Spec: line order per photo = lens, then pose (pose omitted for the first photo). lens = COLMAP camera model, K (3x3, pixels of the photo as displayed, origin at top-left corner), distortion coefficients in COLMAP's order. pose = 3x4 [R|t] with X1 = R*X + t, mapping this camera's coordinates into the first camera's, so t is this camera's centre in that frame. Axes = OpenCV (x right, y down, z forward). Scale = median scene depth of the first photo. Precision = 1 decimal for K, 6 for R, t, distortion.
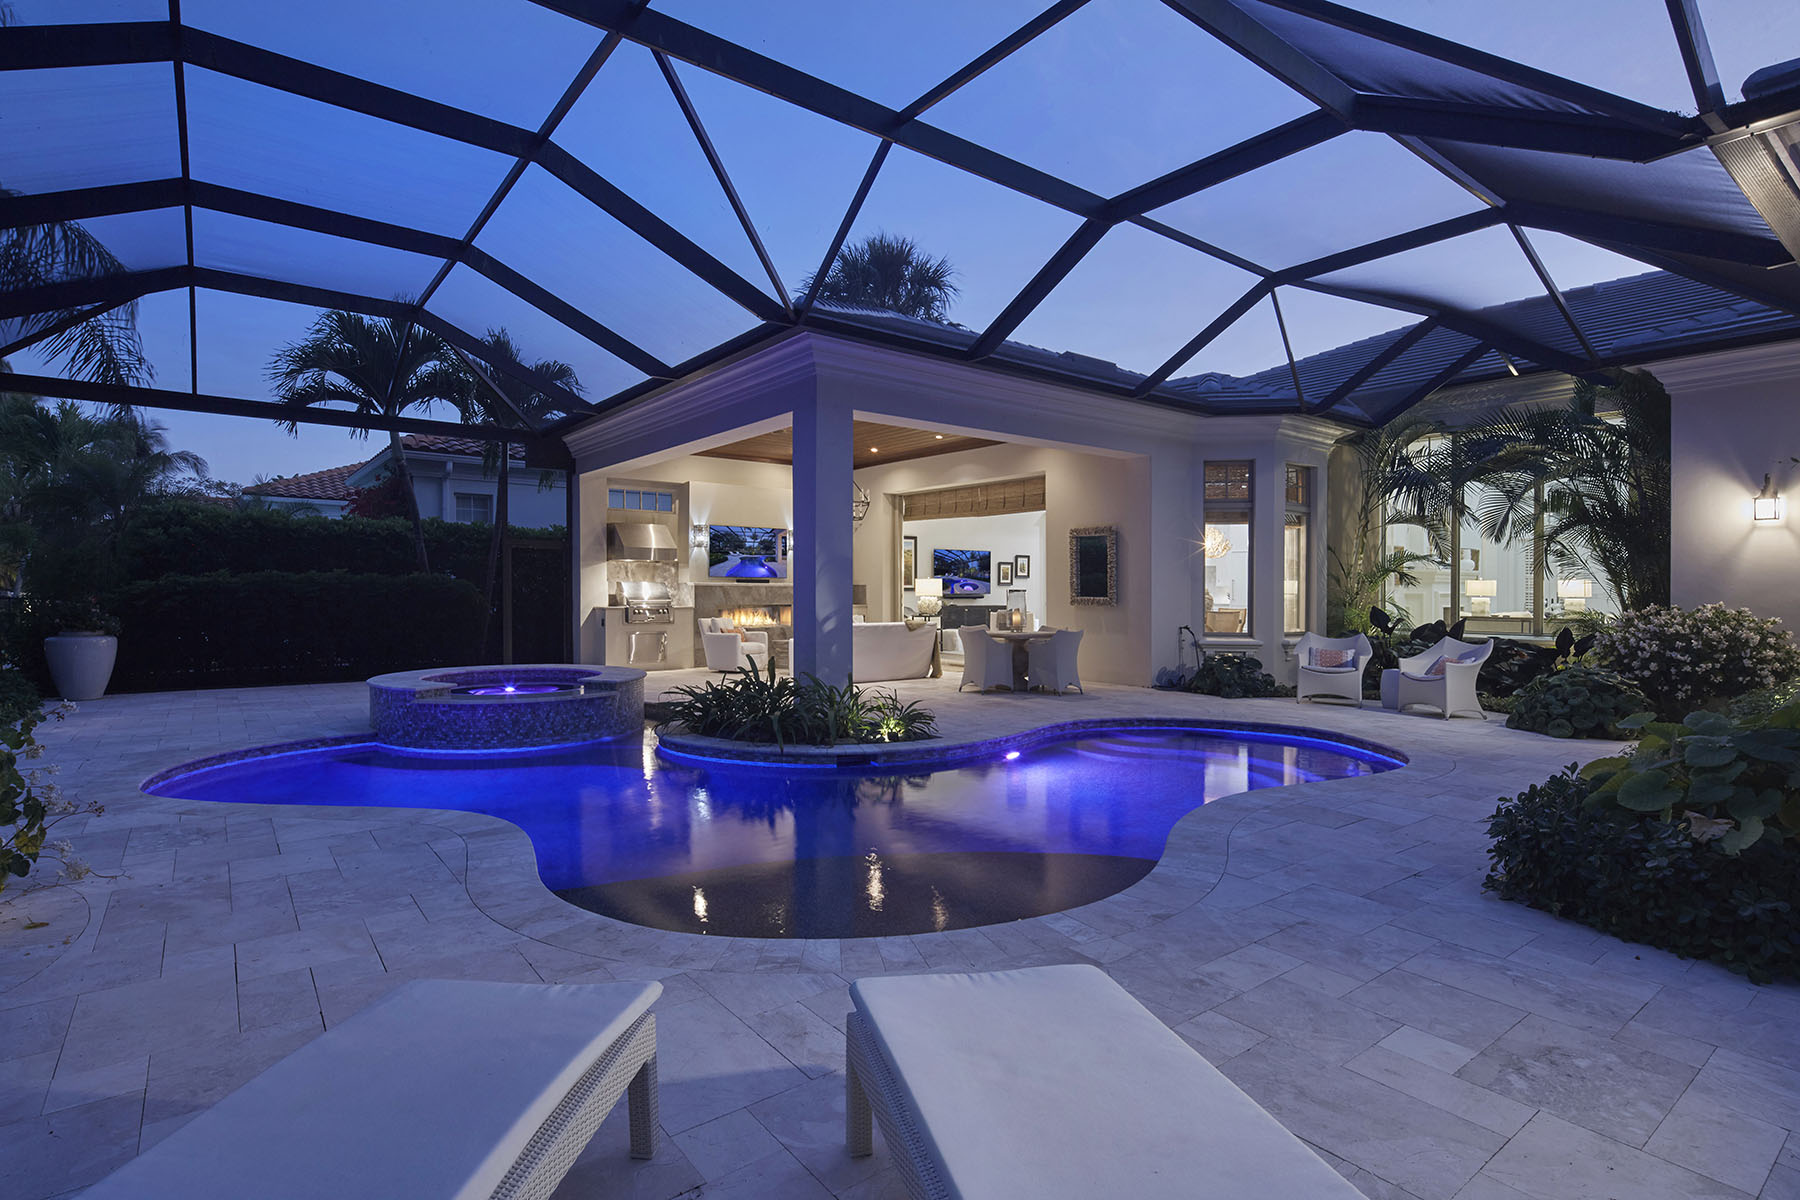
lens RADIAL K [[925.9, 0, 853.9], [0, 925.9, 629.6], [0, 0, 1]] dist [0.001415, -0.000231]
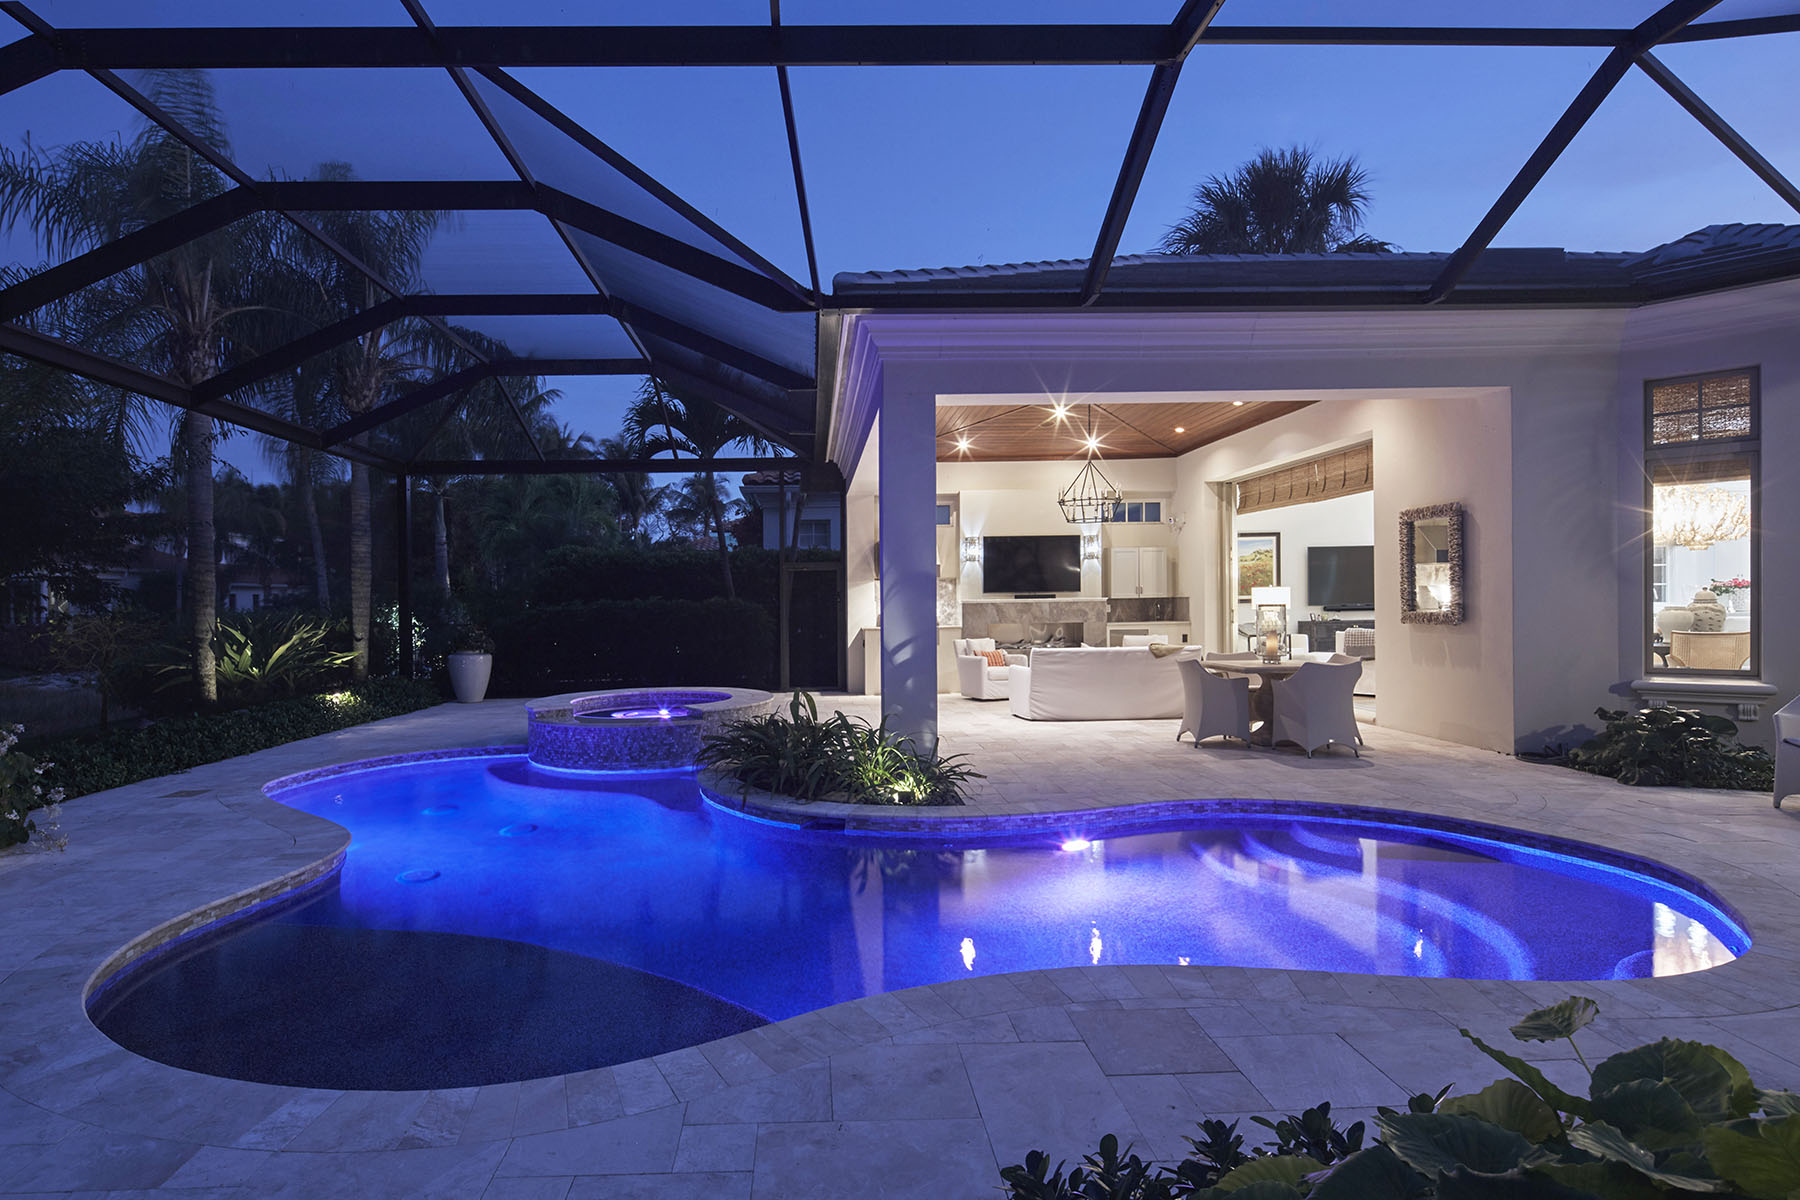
lens RADIAL K [[925.9, 0, 853.9], [0, 925.9, 629.6], [0, 0, 1]] dist [0.001415, -0.000231]
pose [[0.803564, -0.002272, -0.595214, 0.321646], [-0.003094, 0.999963, -0.007994, -0.015406], [0.595210, 0.008265, 0.803528, 0.218849]]
